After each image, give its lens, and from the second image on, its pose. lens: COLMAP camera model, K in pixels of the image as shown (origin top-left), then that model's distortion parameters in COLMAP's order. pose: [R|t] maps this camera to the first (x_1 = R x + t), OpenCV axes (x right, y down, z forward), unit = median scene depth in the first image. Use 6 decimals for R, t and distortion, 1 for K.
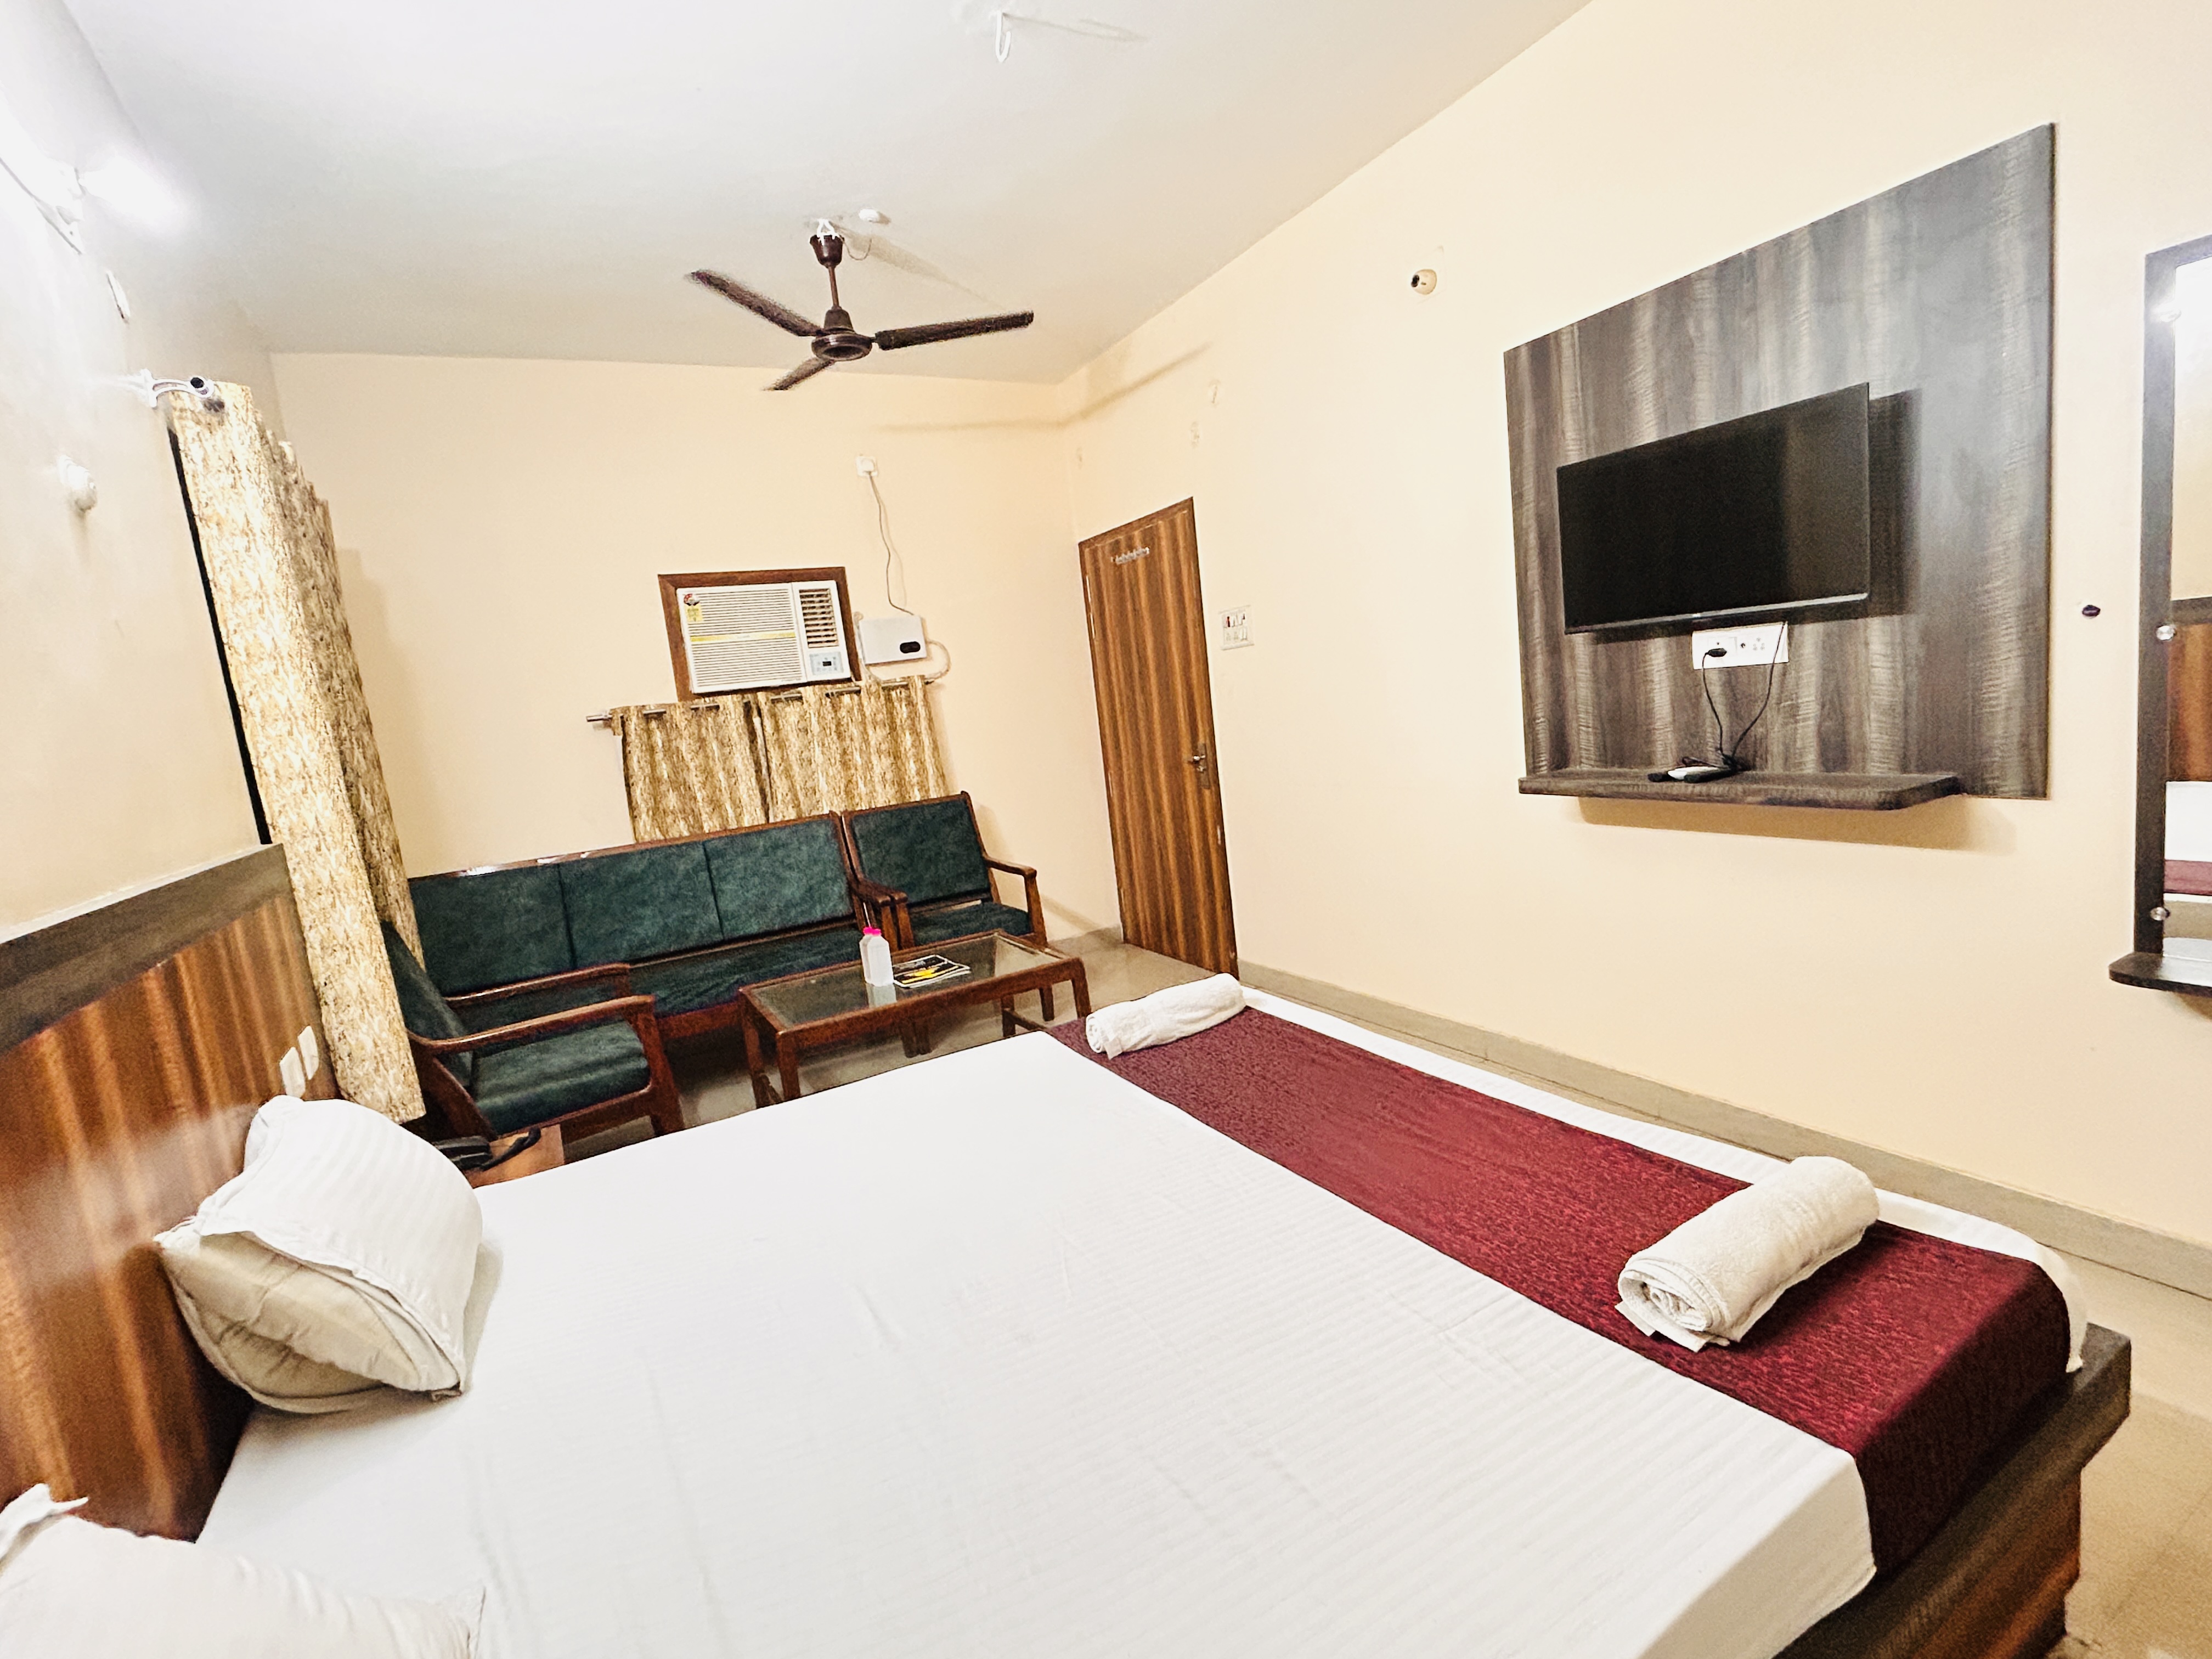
lens RADIAL K [[1049.0, 0, 1109.5], [0, 1049.0, 829.1], [0, 0, 1]] dist [-0.004937, 0.003676]
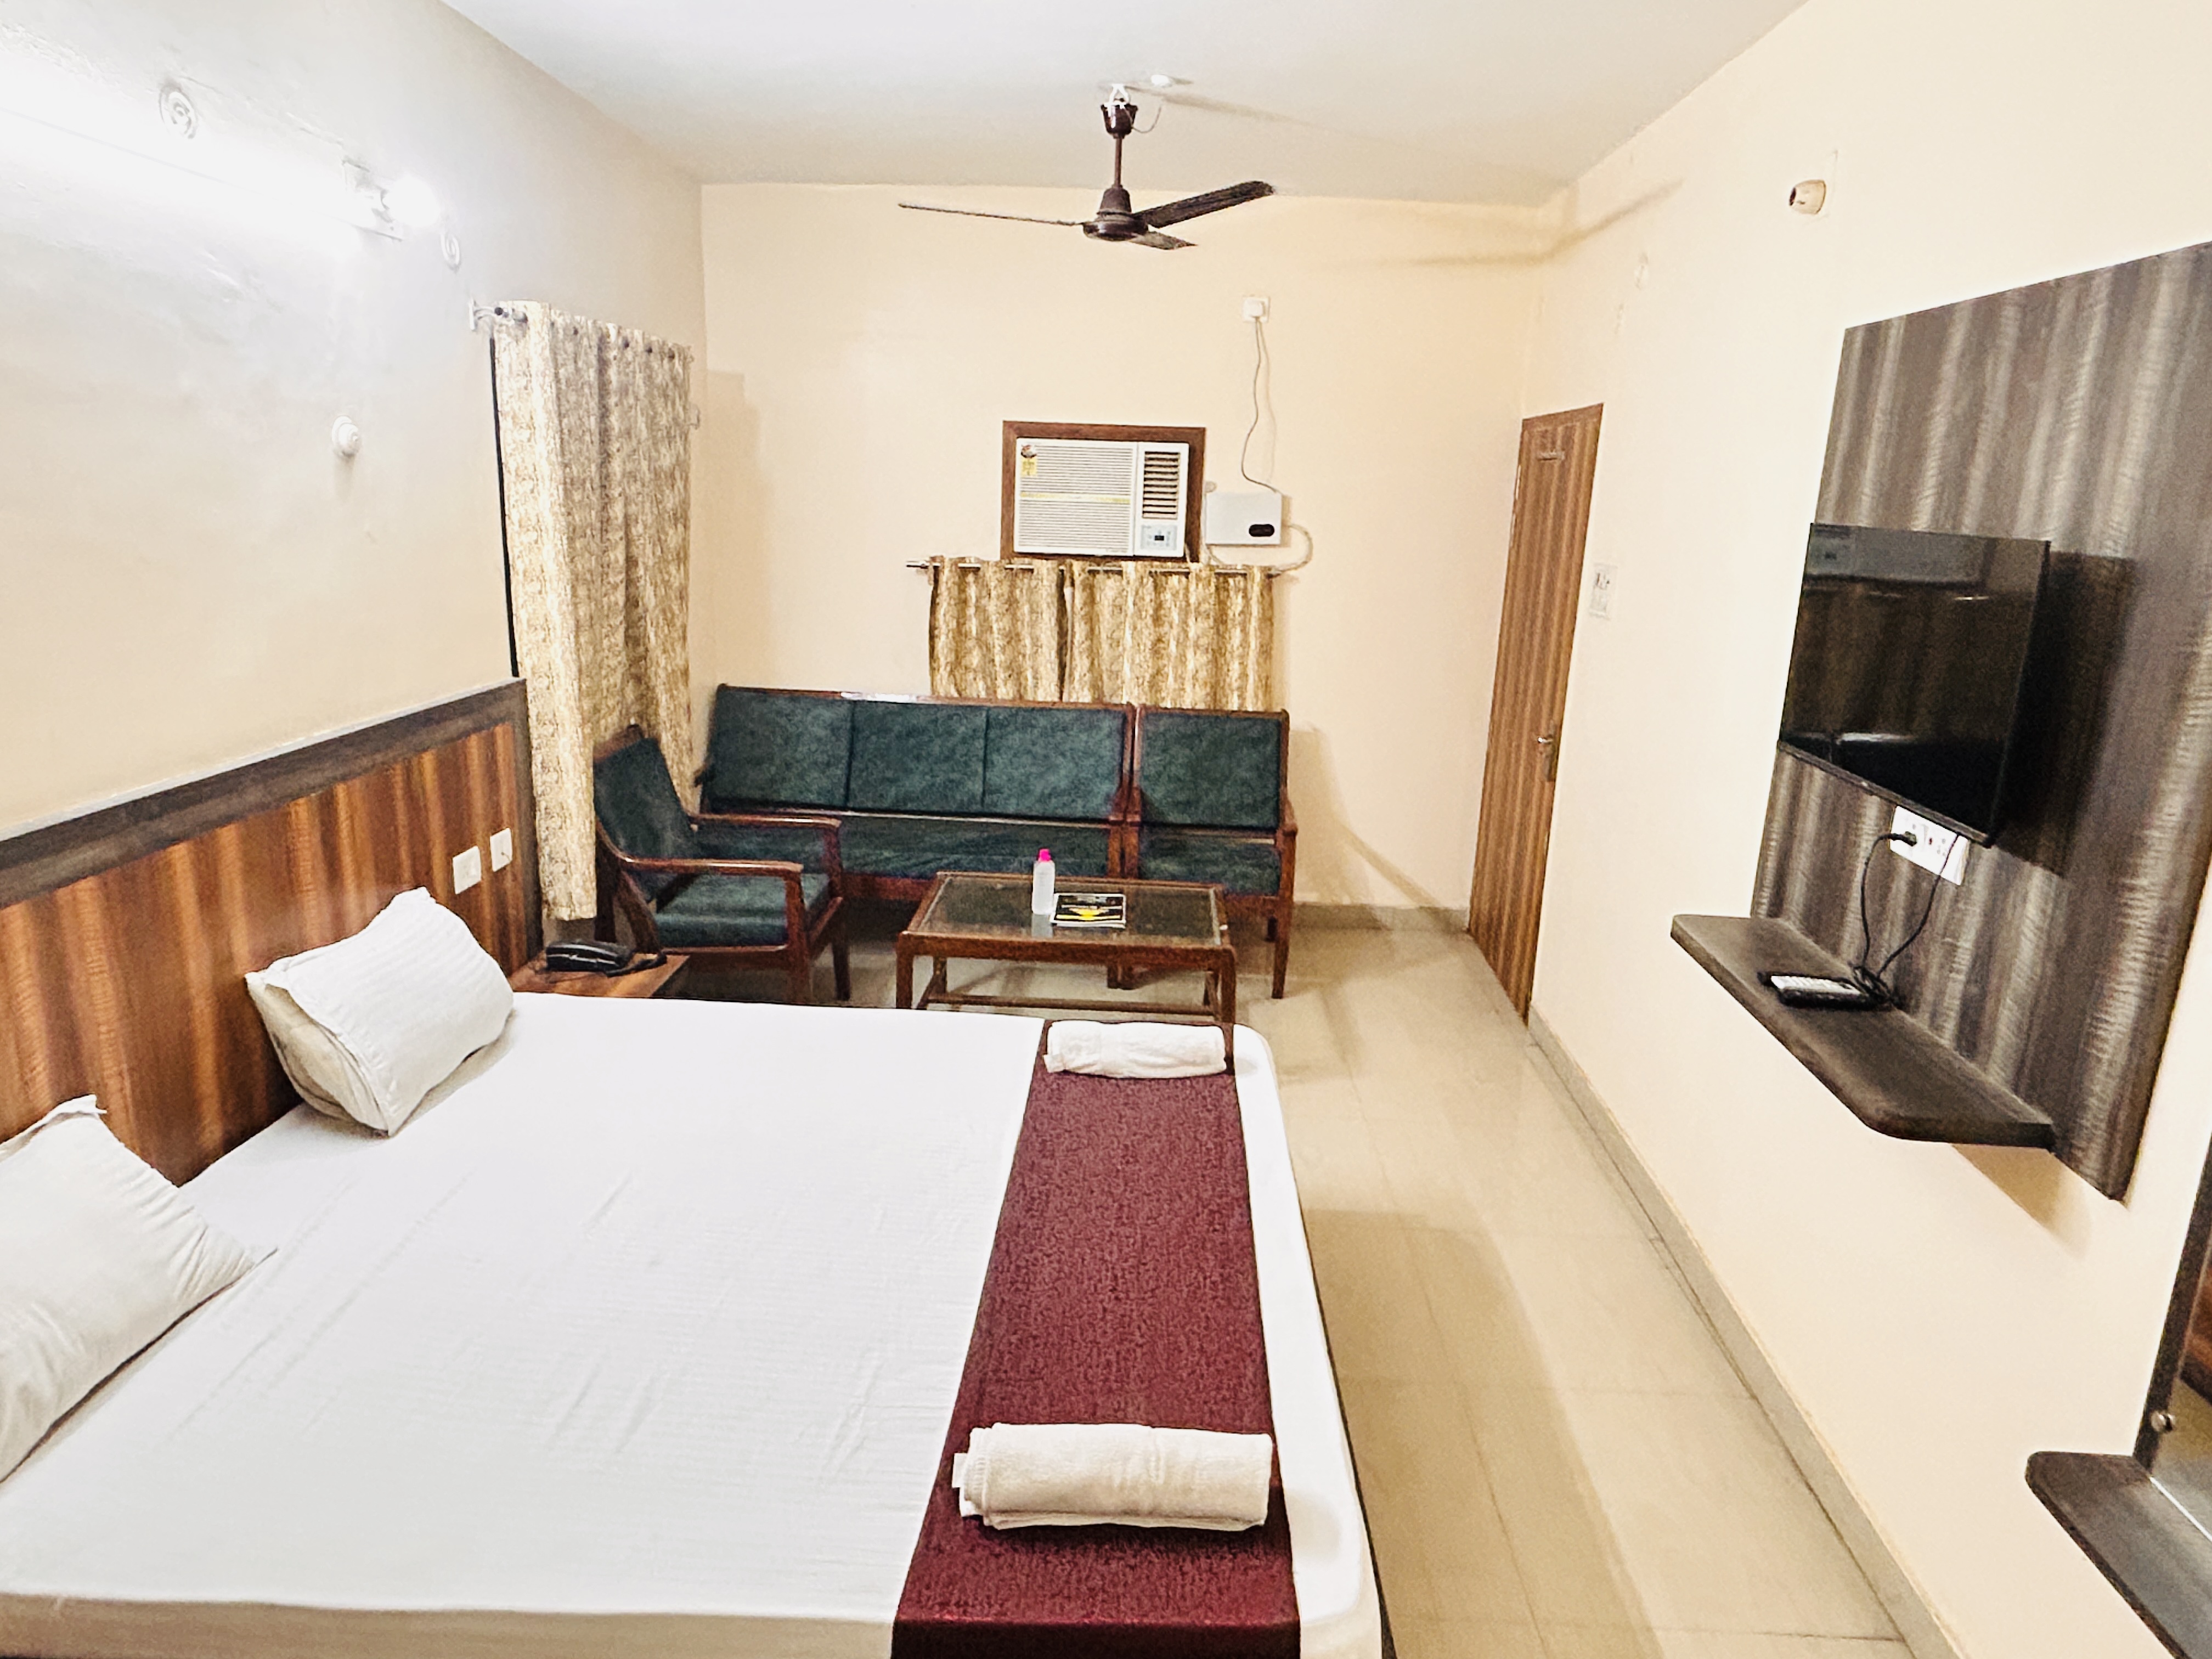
lens RADIAL K [[1366.7, 0, 1112.7], [0, 1366.7, 819.3], [0, 0, 1]] dist [-0.002012, 0.001621]
pose [[0.843743, 0.264074, -0.467292, 0.404299], [-0.201143, 0.962720, 0.180863, -0.174625], [0.497633, -0.058609, 0.865405, -0.046152]]
